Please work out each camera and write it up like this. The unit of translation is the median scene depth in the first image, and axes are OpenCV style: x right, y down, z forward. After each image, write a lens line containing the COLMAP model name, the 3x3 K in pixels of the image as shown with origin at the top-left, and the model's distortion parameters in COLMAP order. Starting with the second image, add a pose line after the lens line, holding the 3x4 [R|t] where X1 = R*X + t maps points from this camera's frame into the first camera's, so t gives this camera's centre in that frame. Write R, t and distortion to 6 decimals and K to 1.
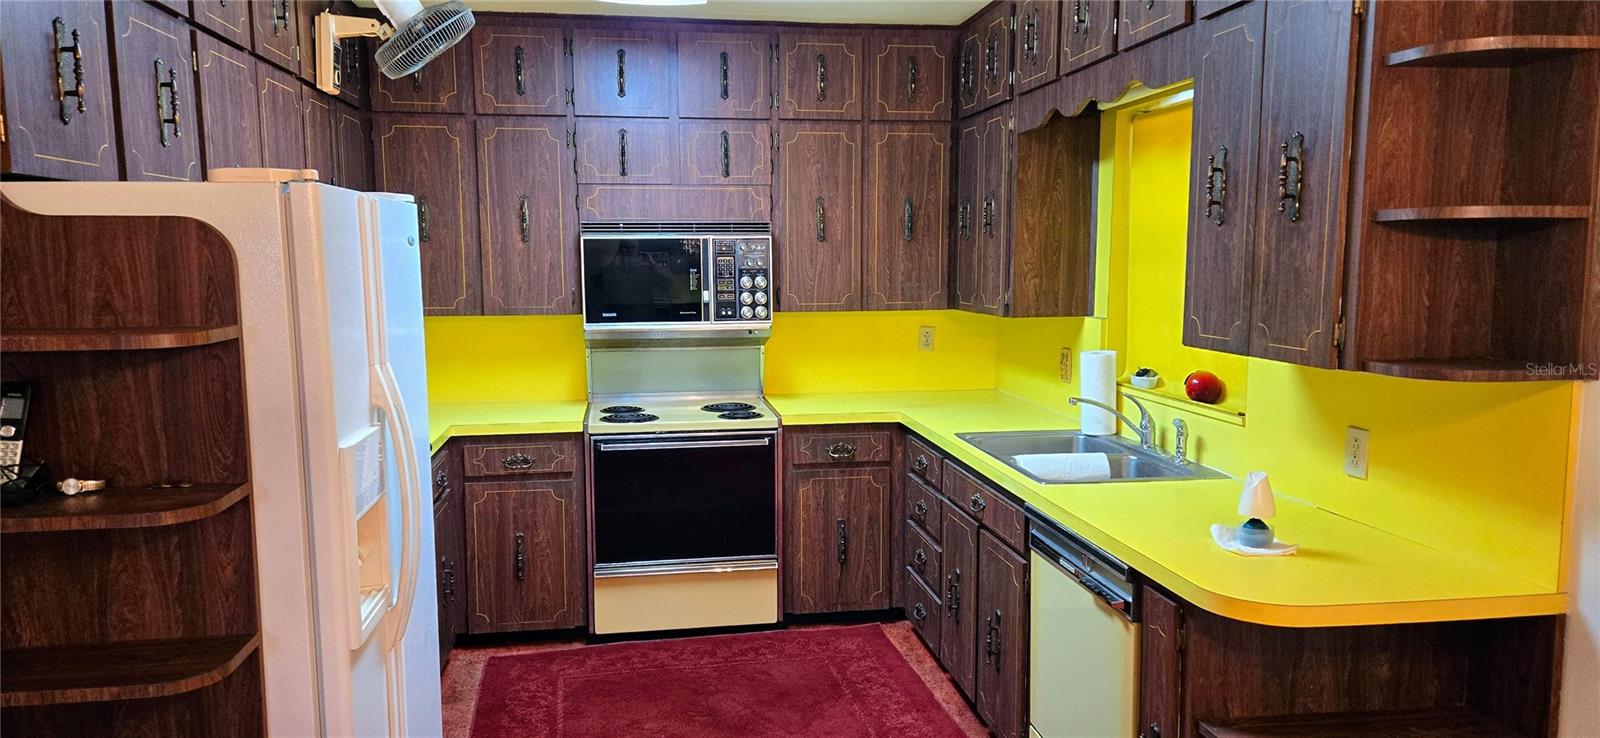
lens RADIAL K [[1064.9, 0, 786.8], [0, 1064.9, 376.6], [0, 0, 1]] dist [0.070577, -0.055931]
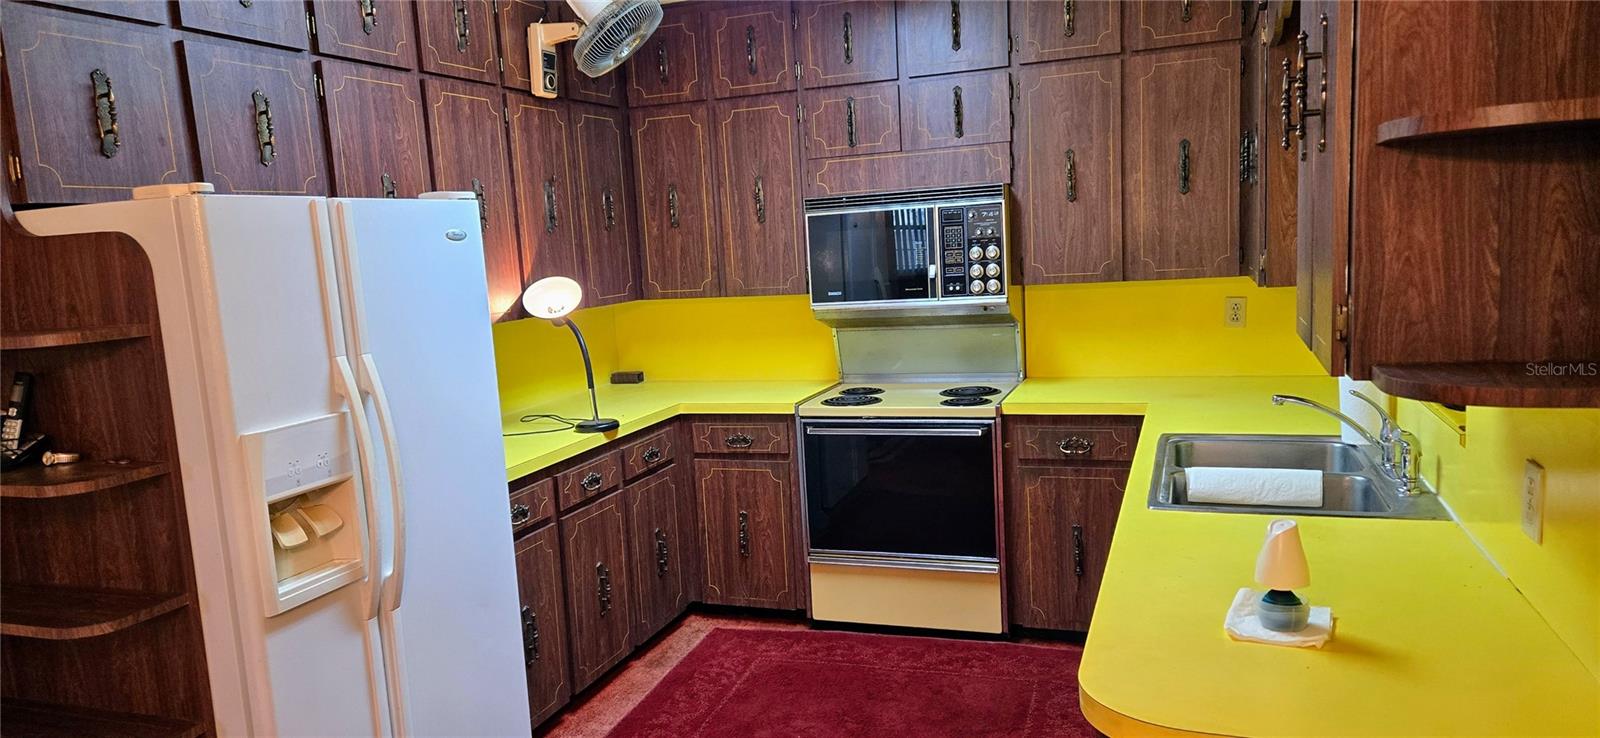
lens RADIAL K [[1064.9, 0, 790.4], [0, 1064.9, 380.1], [0, 0, 1]] dist [0.070577, -0.055931]
pose [[0.874154, 0.019959, -0.485239, 0.277226], [-0.003163, 0.999368, 0.035409, -0.013858], [0.485639, -0.029418, 0.873664, 0.140702]]
